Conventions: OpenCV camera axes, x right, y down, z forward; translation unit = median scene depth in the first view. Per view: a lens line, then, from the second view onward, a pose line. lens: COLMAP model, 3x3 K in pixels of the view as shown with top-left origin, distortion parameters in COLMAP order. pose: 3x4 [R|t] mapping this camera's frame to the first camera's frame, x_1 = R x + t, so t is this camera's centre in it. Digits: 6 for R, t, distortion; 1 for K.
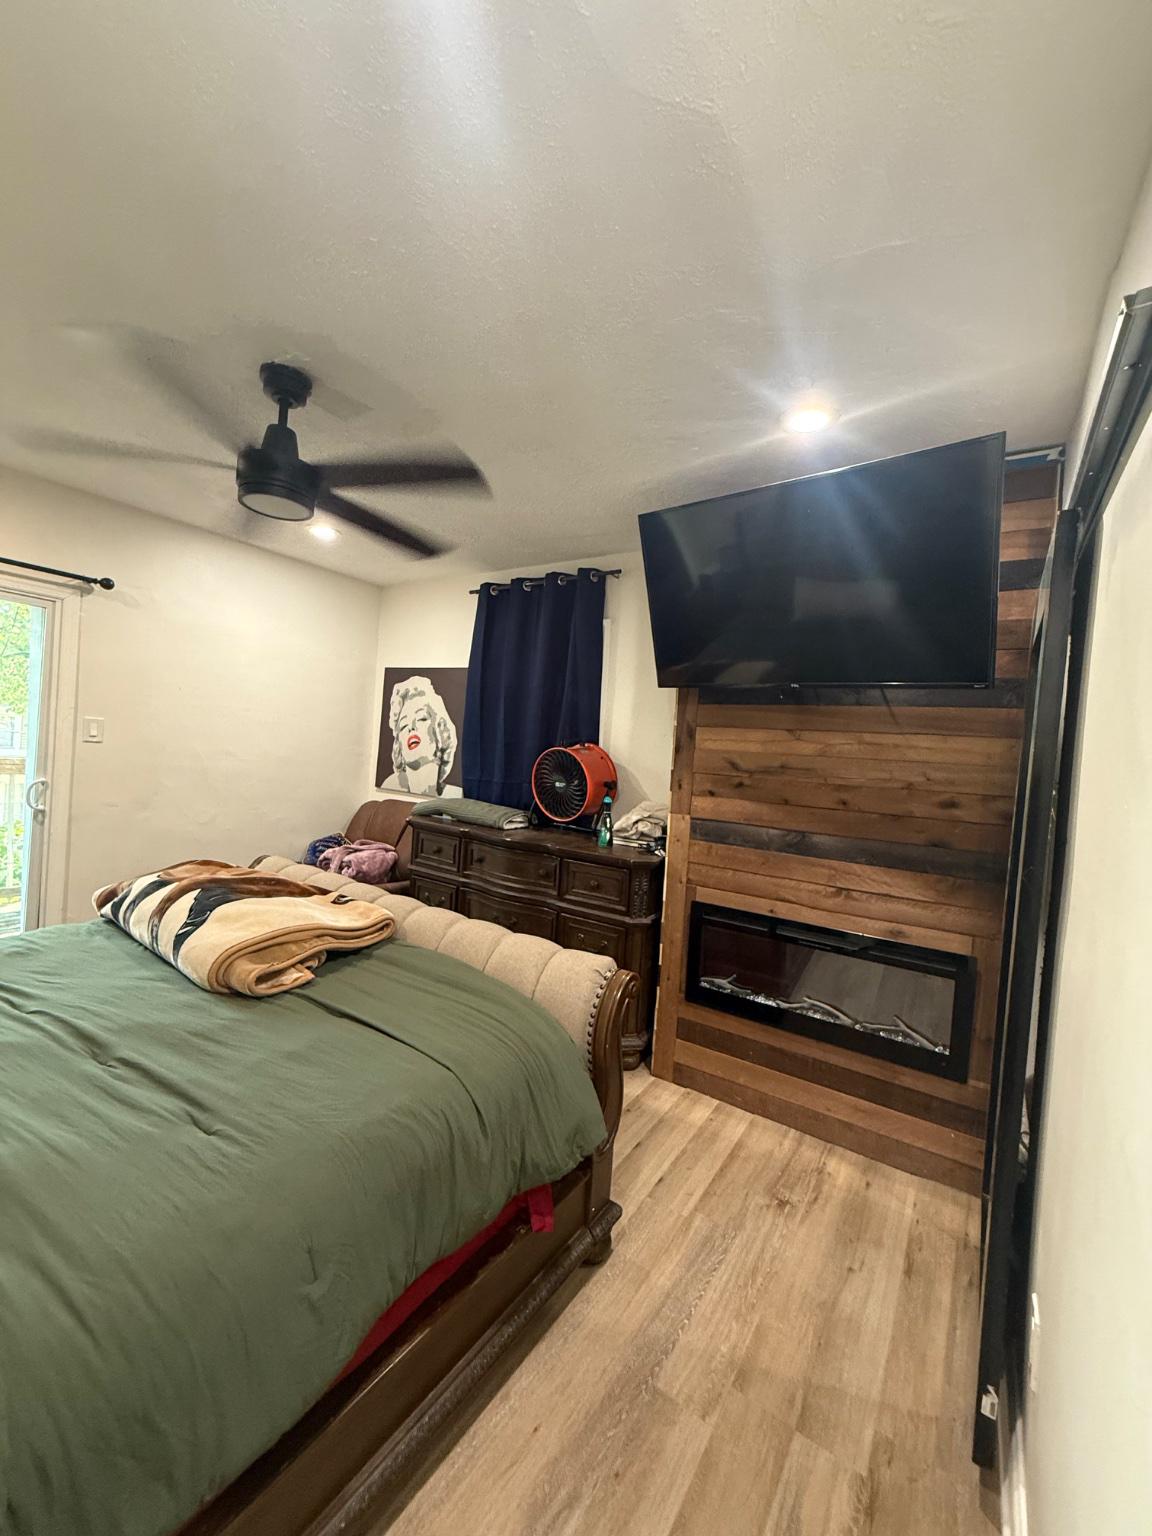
lens RADIAL K [[613.7, 0, 574.8], [0, 613.7, 766.5], [0, 0, 1]] dist [-0.001447, -0.000301]
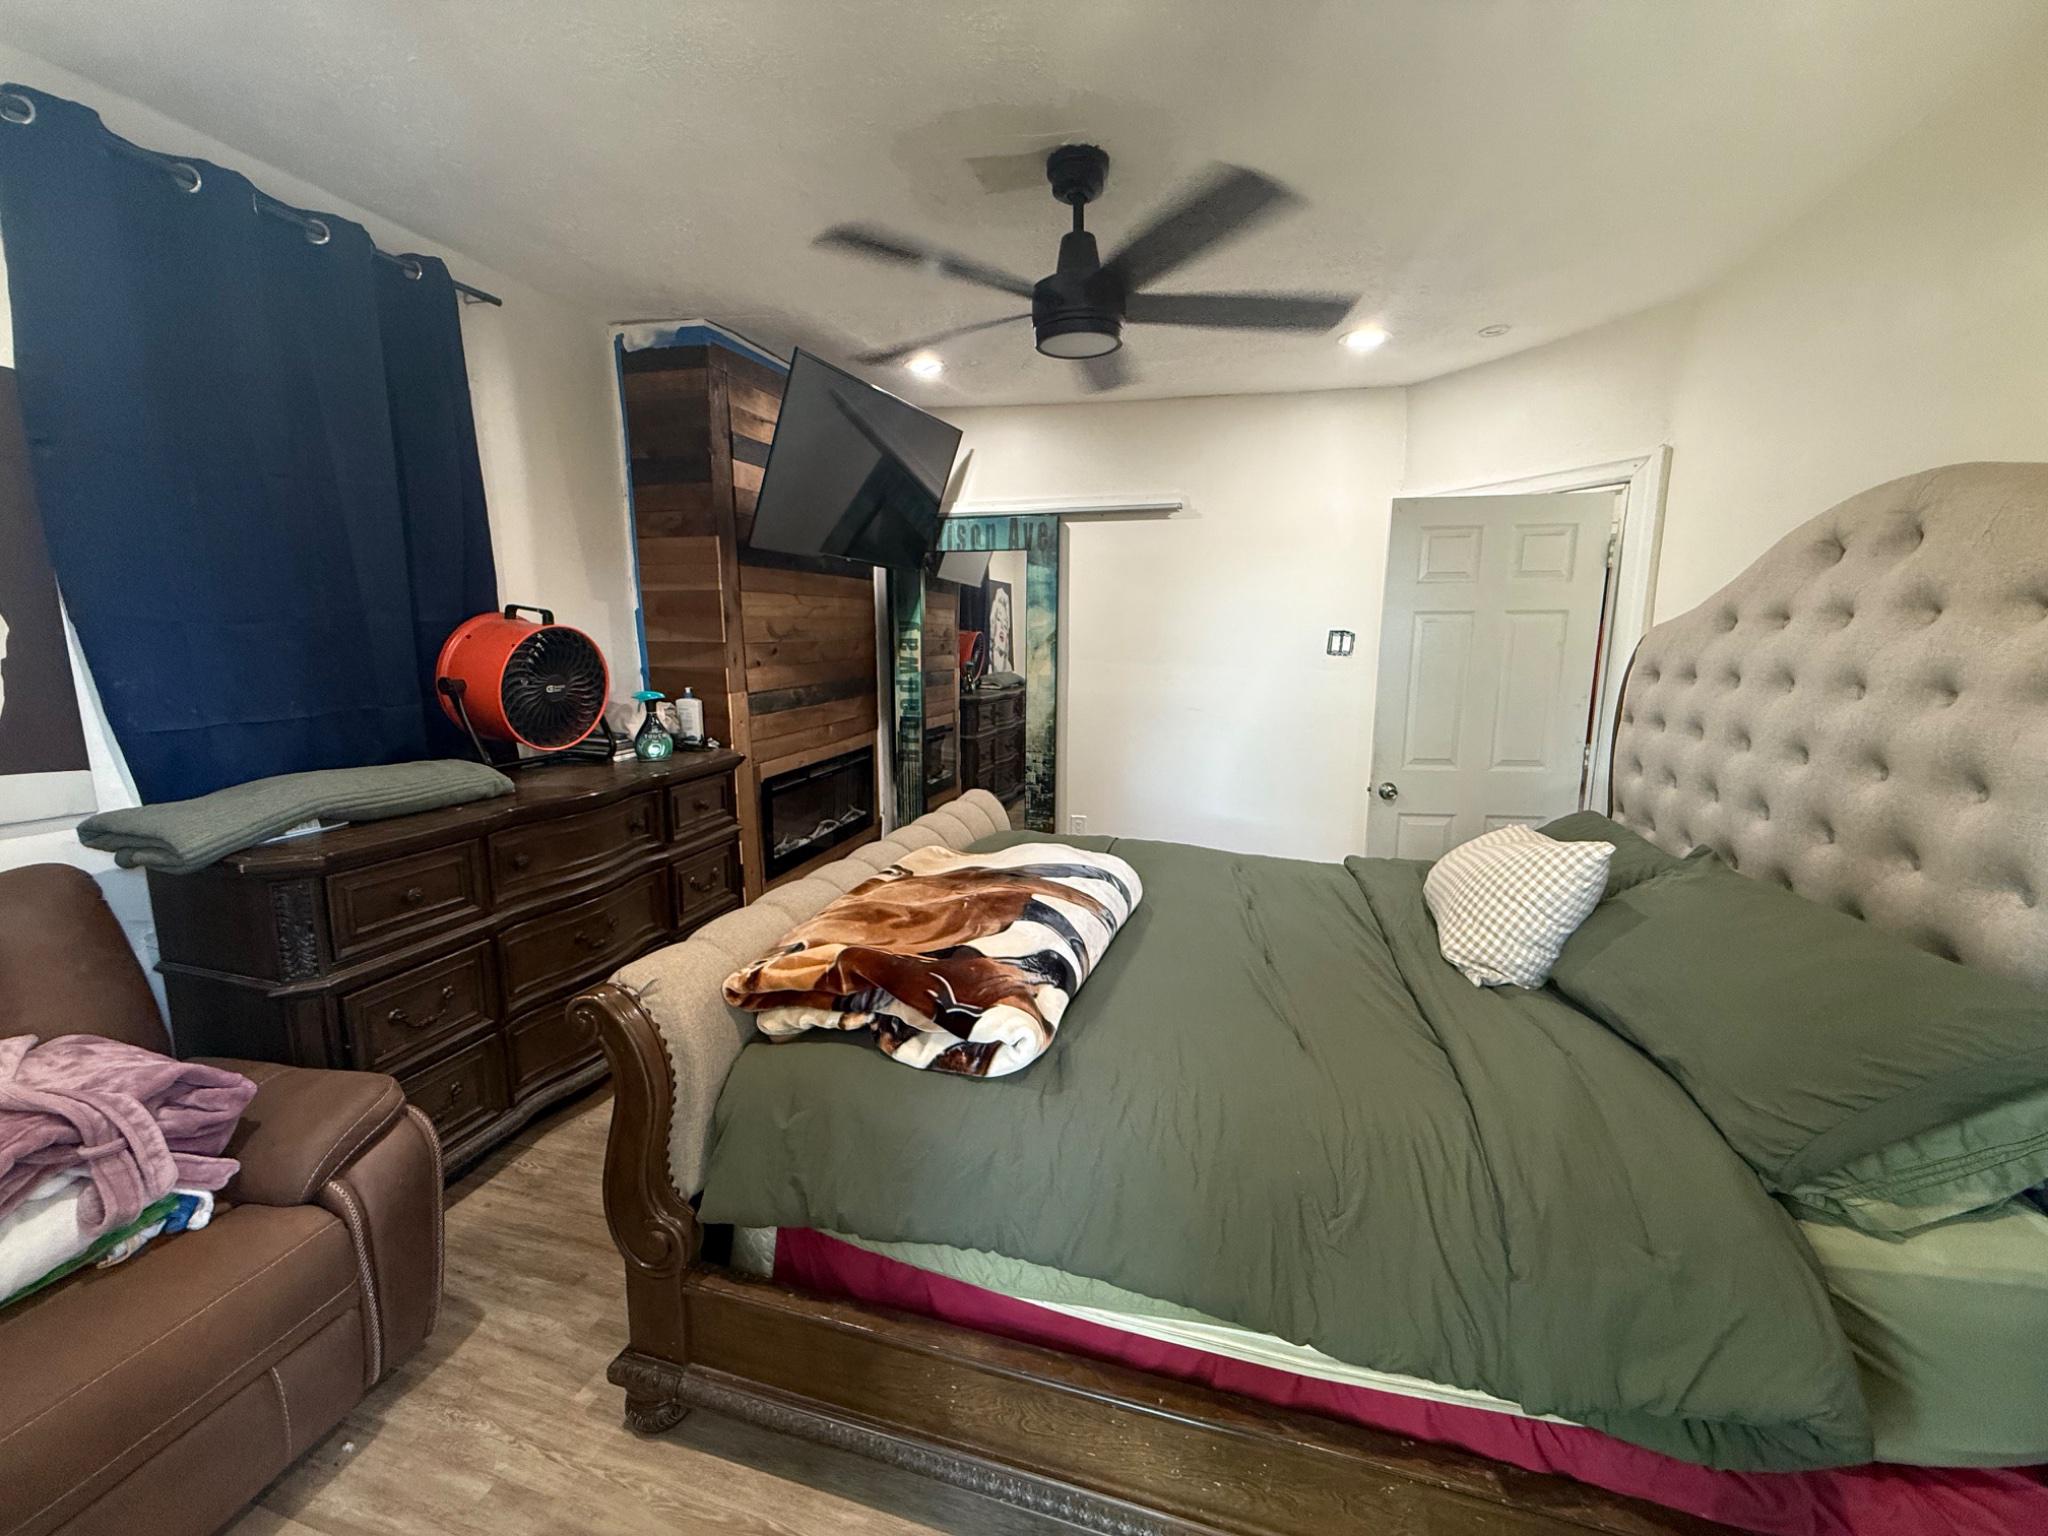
lens RADIAL K [[818.3, 0, 1017.8], [0, 818.3, 770.2], [0, 0, 1]] dist [-0.001447, -0.000301]
pose [[-0.307507, -0.230697, 0.923157, -0.828913], [0.001459, 0.970050, 0.242902, -0.077140], [-0.951545, 0.076041, -0.297961, 0.757684]]
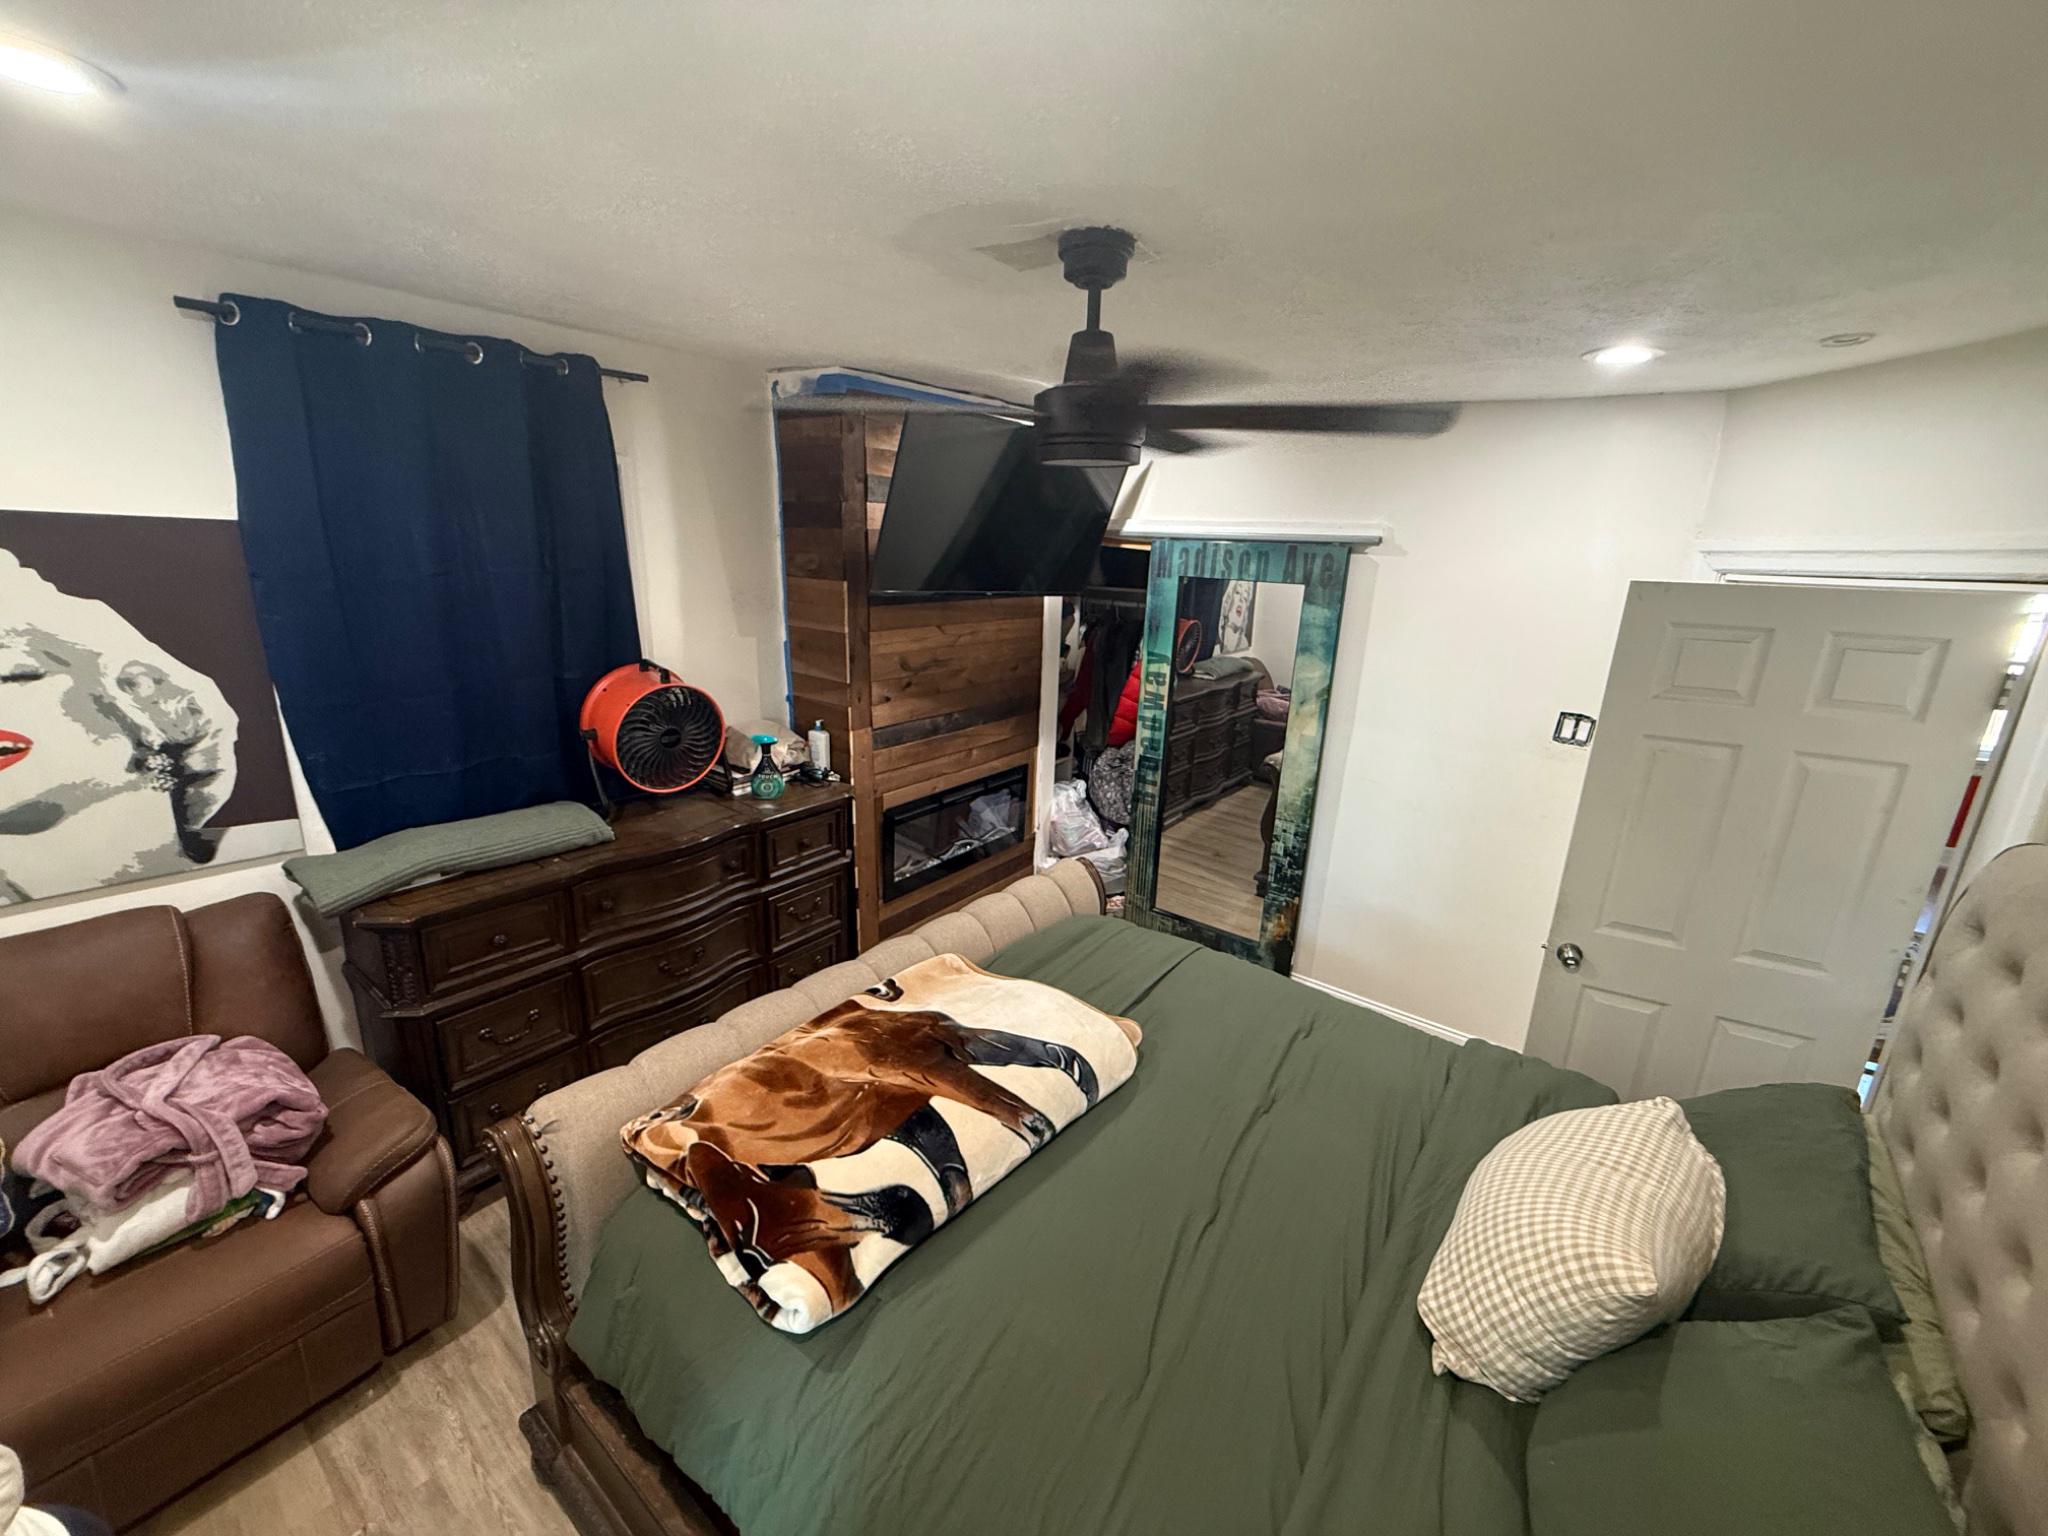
lens RADIAL K [[818.3, 0, 1016.6], [0, 818.3, 768.9], [0, 0, 1]] dist [-0.001447, -0.000301]
pose [[0.066694, -0.332499, 0.940743, -0.762893], [-0.005058, 0.942717, 0.333555, -0.213565], [-0.997761, -0.027004, 0.061192, 0.536936]]
